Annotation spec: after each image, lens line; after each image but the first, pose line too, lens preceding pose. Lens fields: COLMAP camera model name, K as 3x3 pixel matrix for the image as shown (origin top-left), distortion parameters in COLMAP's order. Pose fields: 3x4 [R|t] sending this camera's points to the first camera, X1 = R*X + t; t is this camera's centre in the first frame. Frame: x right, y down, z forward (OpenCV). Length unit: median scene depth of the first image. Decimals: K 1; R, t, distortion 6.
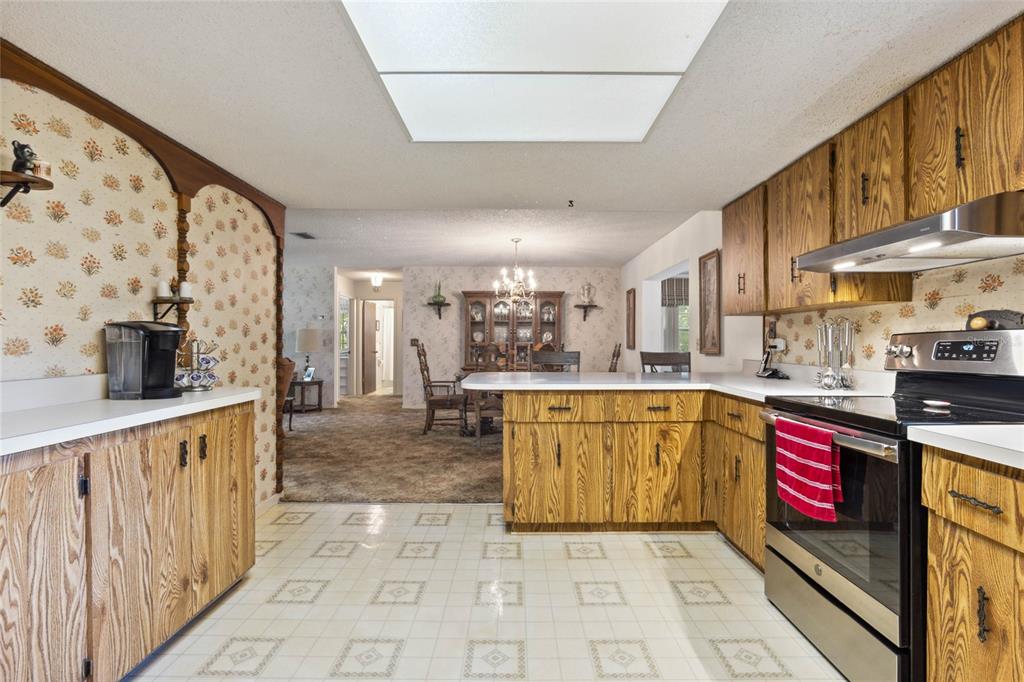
lens RADIAL K [[473.2, 0, 516.2], [0, 473.2, 340.8], [0, 0, 1]] dist [-0.016785, 0.002215]
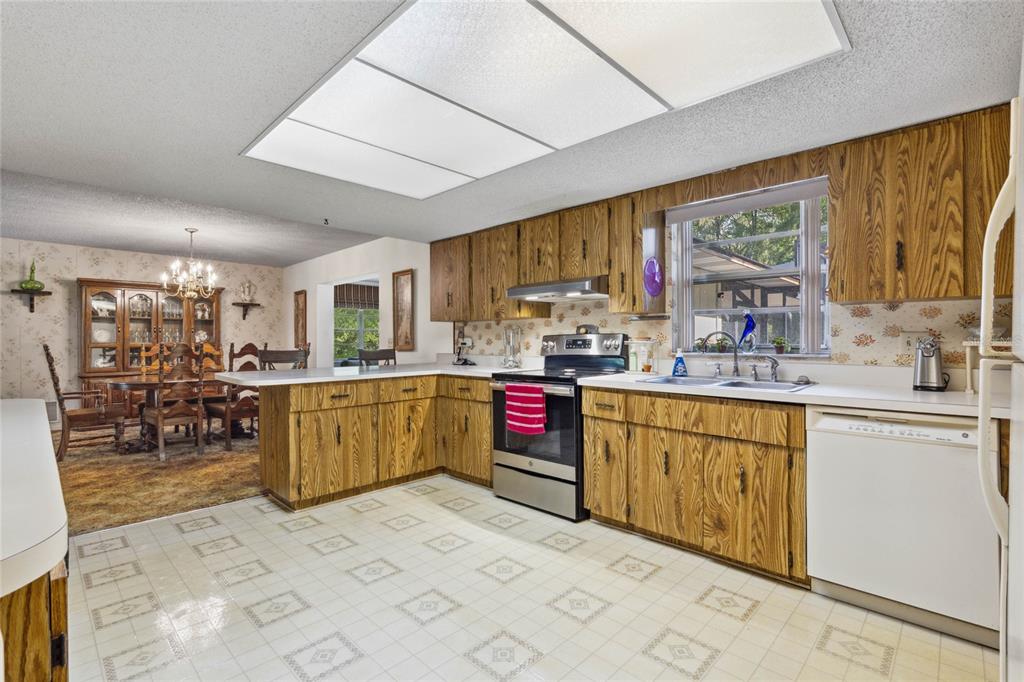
lens RADIAL K [[473.2, 0, 512.4], [0, 473.2, 340.8], [0, 0, 1]] dist [-0.016785, 0.002215]
pose [[0.700466, -0.004843, 0.713669, -0.457072], [0.003946, 0.999988, 0.002913, -0.000087], [-0.713675, 0.000776, 0.700477, -0.157150]]
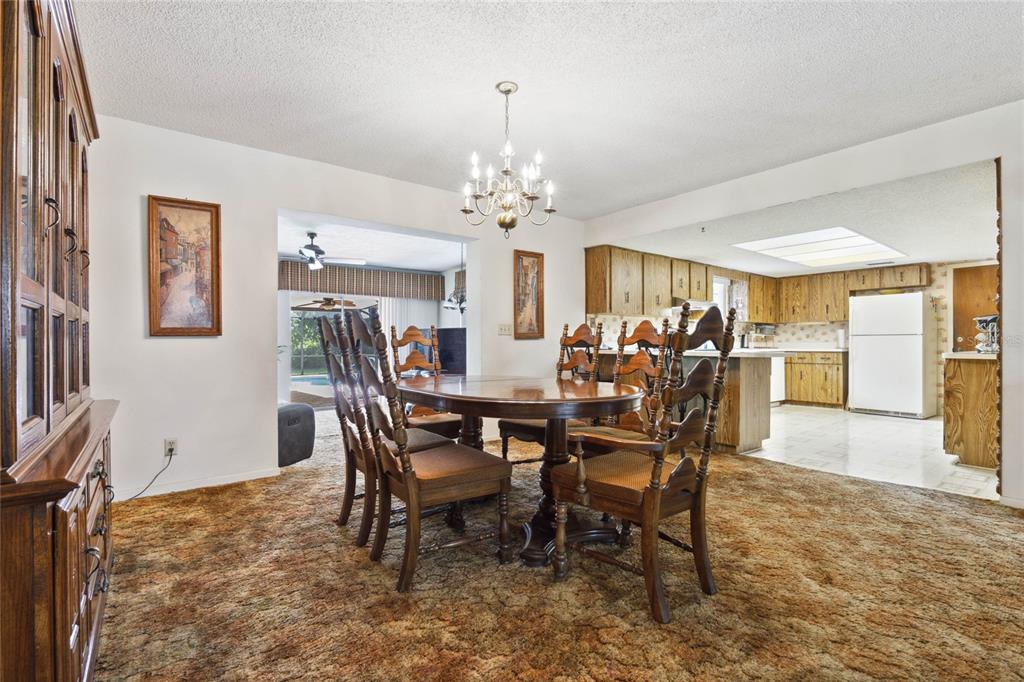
lens RADIAL K [[473.2, 0, 510.0], [0, 473.2, 343.4], [0, 0, 1]] dist [-0.016785, 0.002215]
pose [[-0.609044, -0.005190, 0.793120, -0.776881], [-0.005335, 0.999983, 0.002447, 0.058884], [-0.793119, -0.002741, -0.609061, 2.706261]]
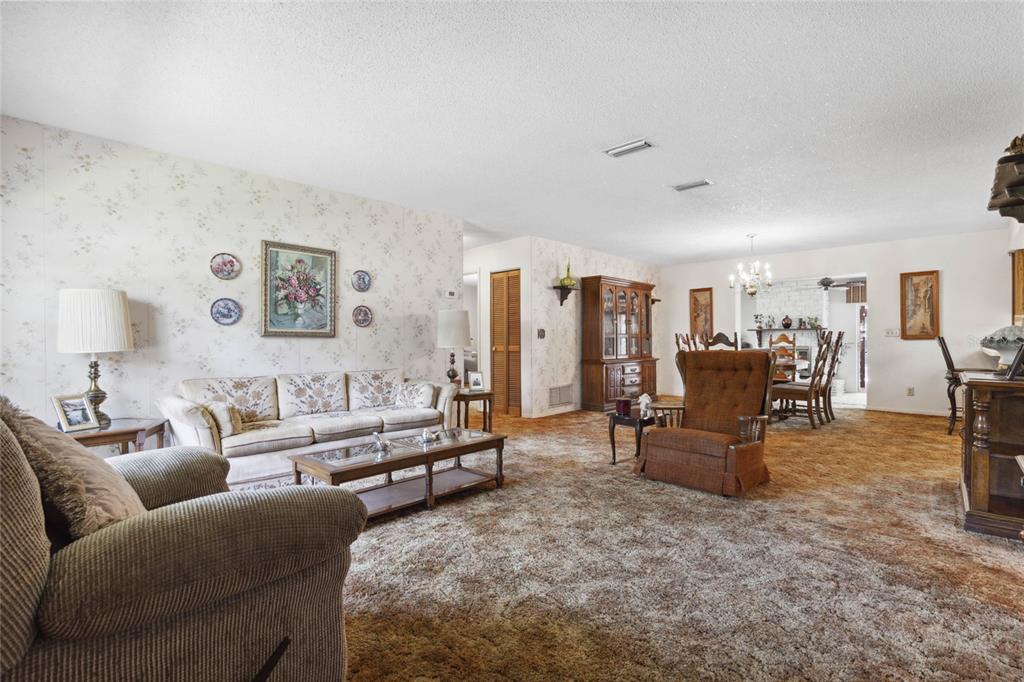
lens RADIAL K [[473.2, 0, 509.9], [0, 473.2, 336.1], [0, 0, 1]] dist [-0.016785, 0.002215]
pose [[0.685192, 0.000829, 0.728362, -2.443280], [0.004713, 0.999973, -0.005571, 0.034762], [-0.728347, 0.007250, 0.685170, 1.454692]]
